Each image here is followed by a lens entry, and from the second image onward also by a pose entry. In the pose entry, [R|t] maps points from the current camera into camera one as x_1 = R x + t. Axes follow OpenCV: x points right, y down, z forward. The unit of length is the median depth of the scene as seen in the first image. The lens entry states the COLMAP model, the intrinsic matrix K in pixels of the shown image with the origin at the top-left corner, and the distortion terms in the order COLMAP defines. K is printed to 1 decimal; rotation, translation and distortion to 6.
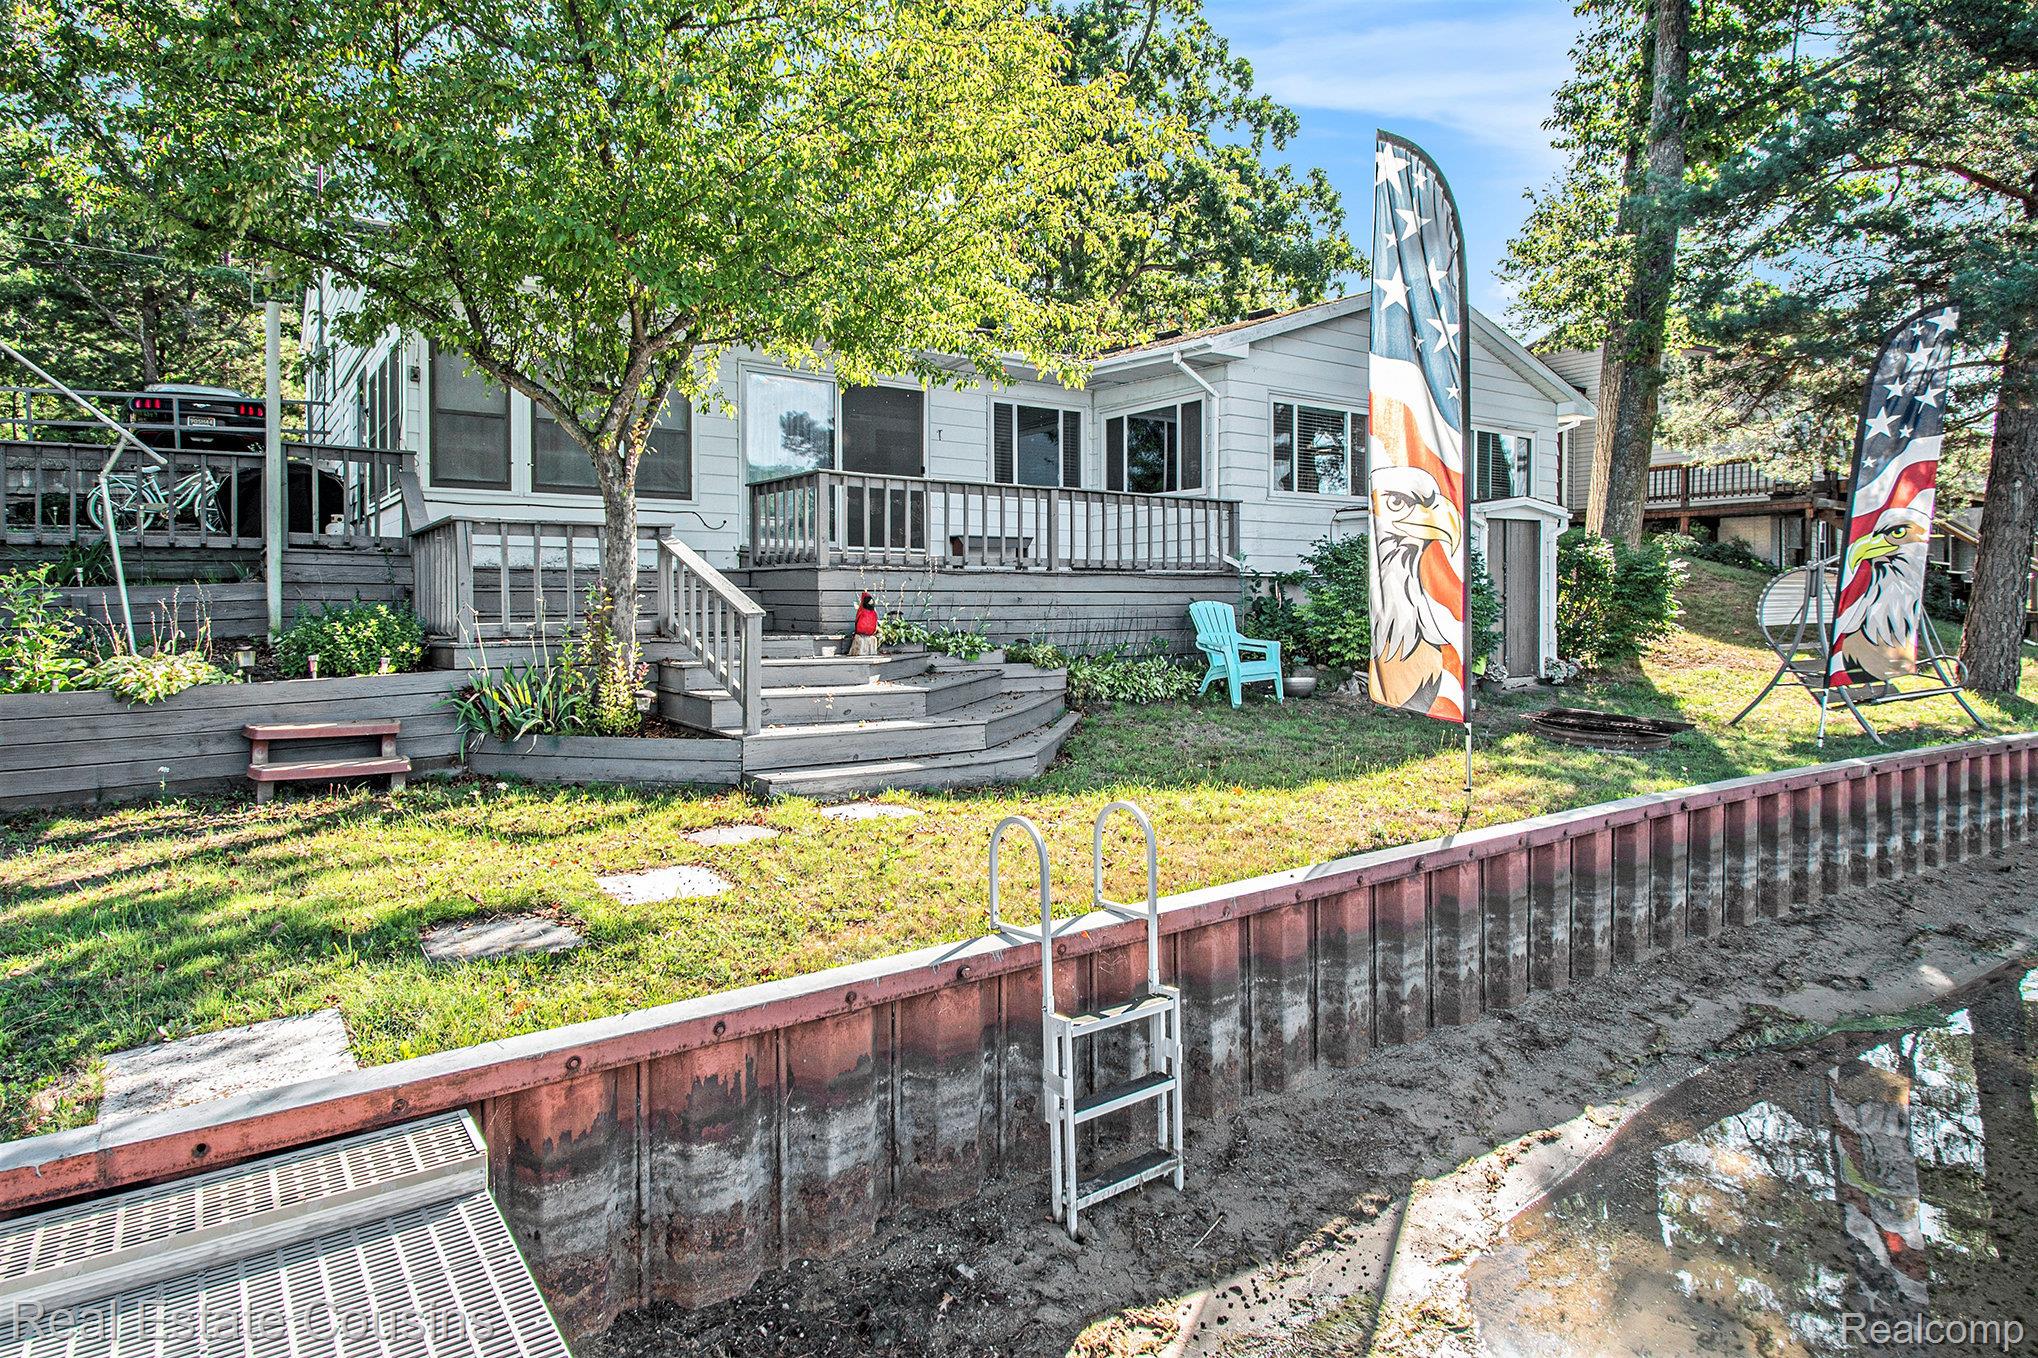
lens RADIAL K [[1148.1, 0, 1017.4], [0, 1148.1, 629.4], [0, 0, 1]] dist [0.020146, -0.026639]
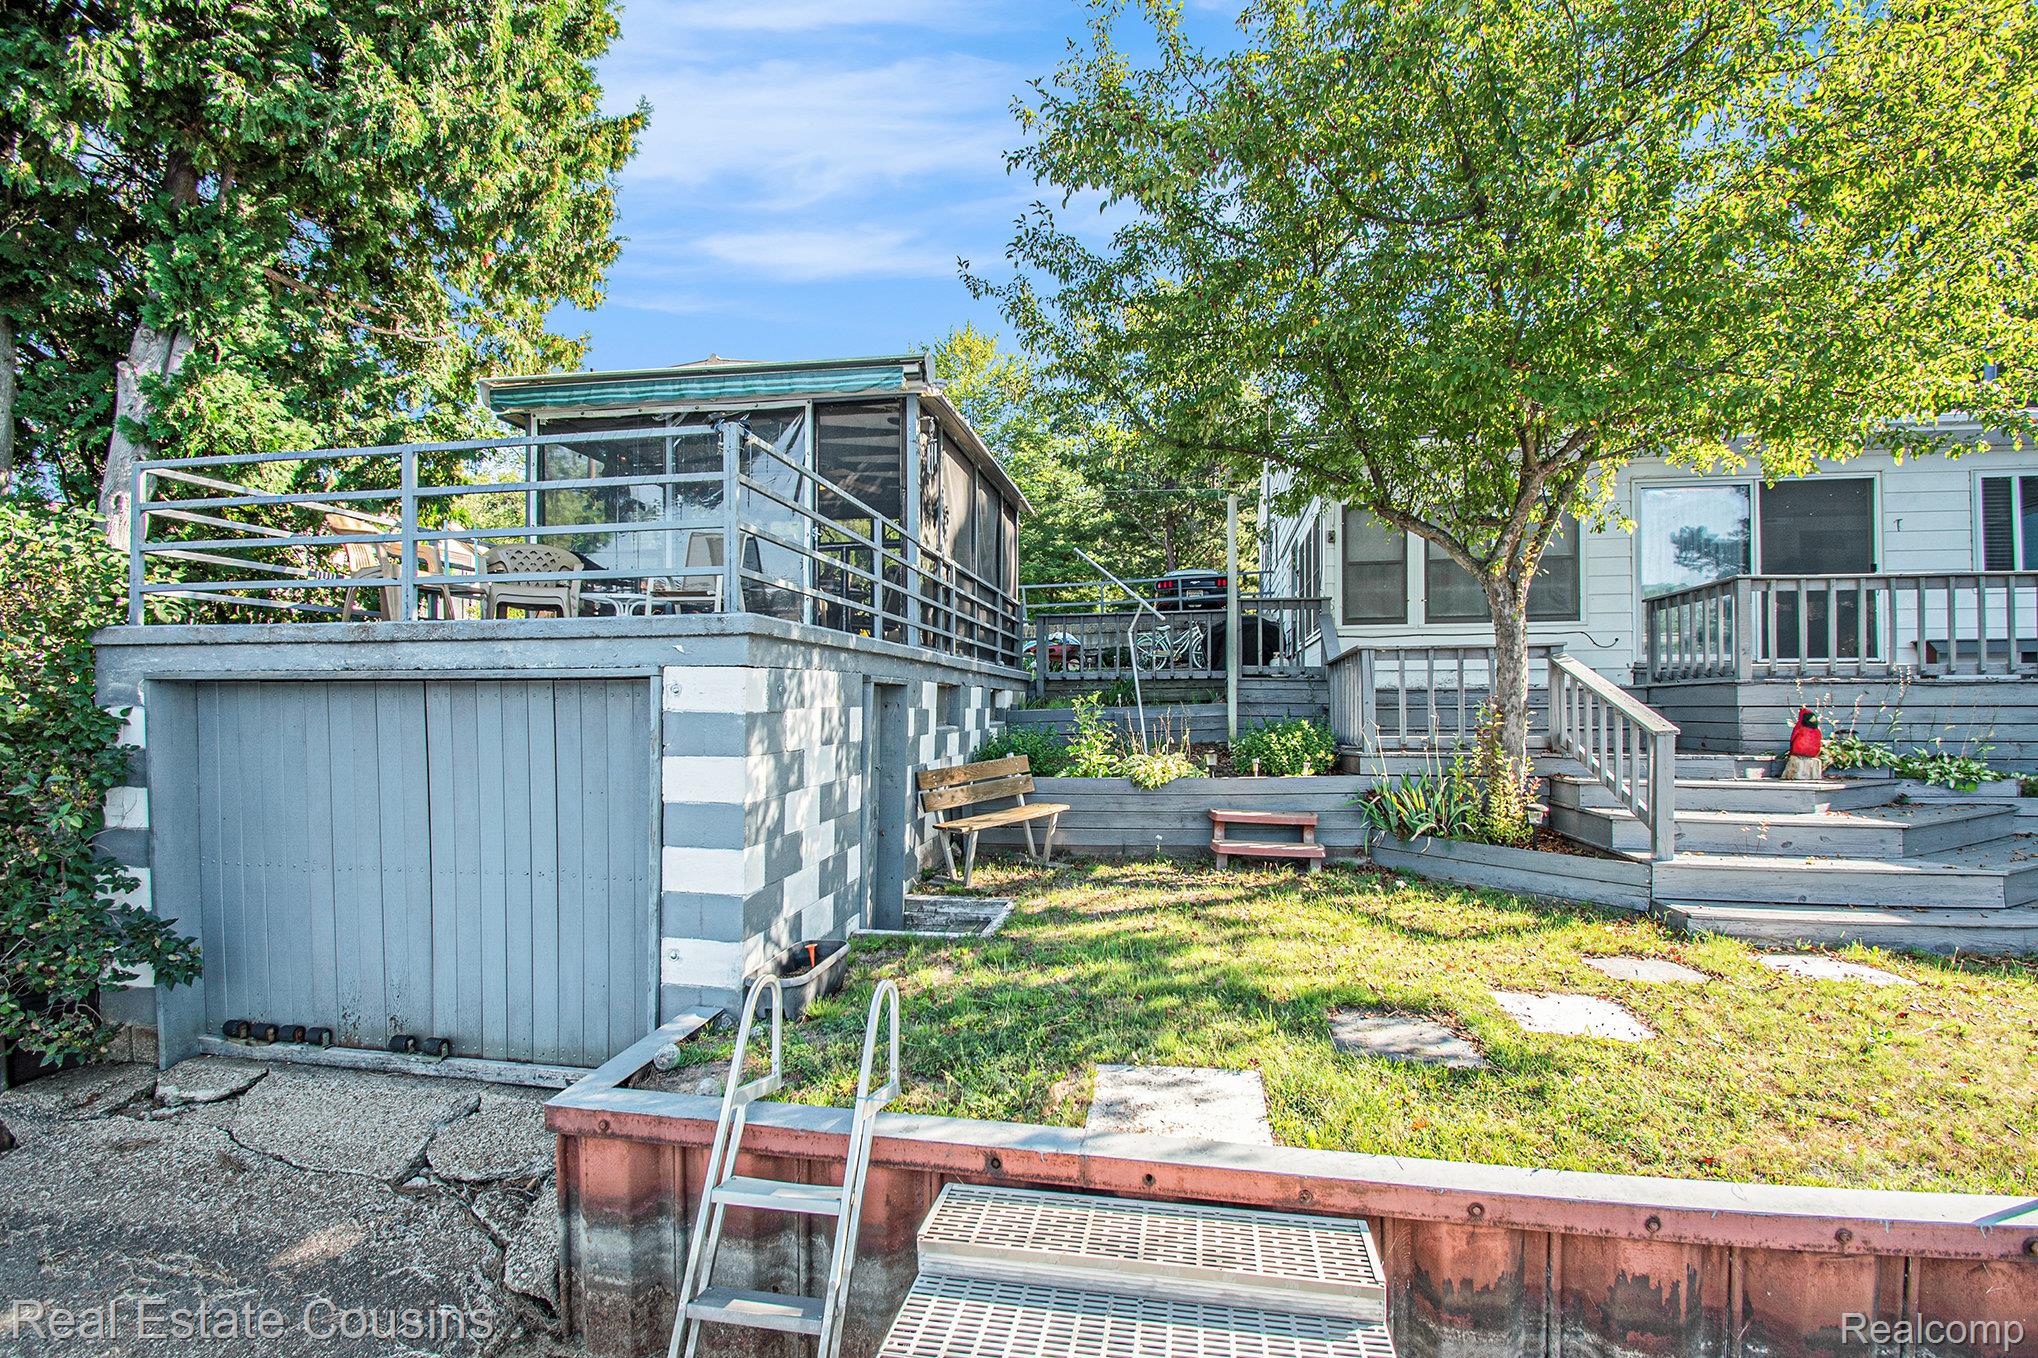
lens RADIAL K [[890.8, 0, 1017.3], [0, 890.8, 690.2], [0, 0, 1]] dist [0.011612, -0.022460]
pose [[0.679101, -0.019100, -0.733797, -0.054525], [-0.020692, 0.998766, -0.045146, -0.003571], [0.733754, 0.045843, 0.677867, 0.118092]]
